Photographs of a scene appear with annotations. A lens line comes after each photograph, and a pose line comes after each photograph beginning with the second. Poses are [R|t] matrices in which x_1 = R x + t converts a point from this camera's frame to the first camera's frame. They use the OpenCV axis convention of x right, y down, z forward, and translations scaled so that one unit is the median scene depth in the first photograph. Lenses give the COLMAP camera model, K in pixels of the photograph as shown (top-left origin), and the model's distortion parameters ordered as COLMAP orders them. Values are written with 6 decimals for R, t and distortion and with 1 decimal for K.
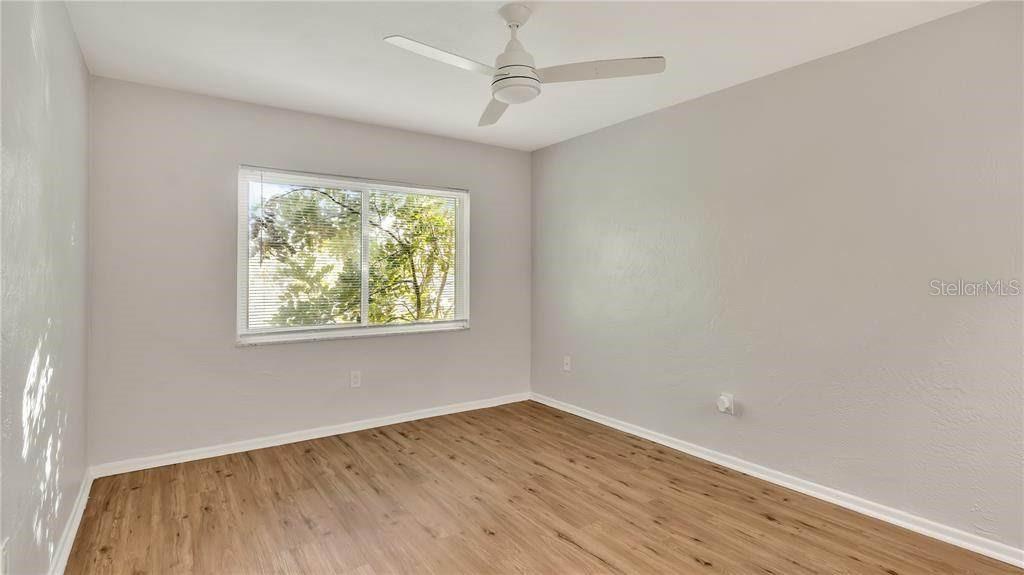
lens RADIAL K [[484.6, 0, 511.5], [0, 484.6, 280.3], [0, 0, 1]] dist [0.003162, 0.000032]
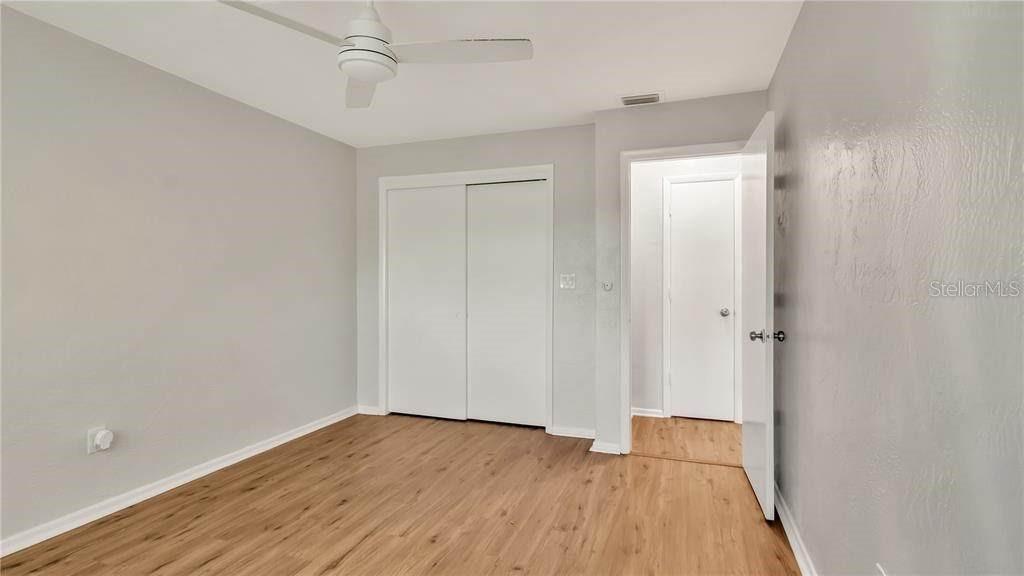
lens RADIAL K [[484.6, 0, 511.5], [0, 484.6, 280.8], [0, 0, 1]] dist [0.003162, 0.000032]
pose [[-0.568774, -0.000235, 0.822494, -0.702442], [0.009123, 0.999937, 0.006594, -0.005398], [-0.822443, 0.011254, -0.568736, 1.046782]]
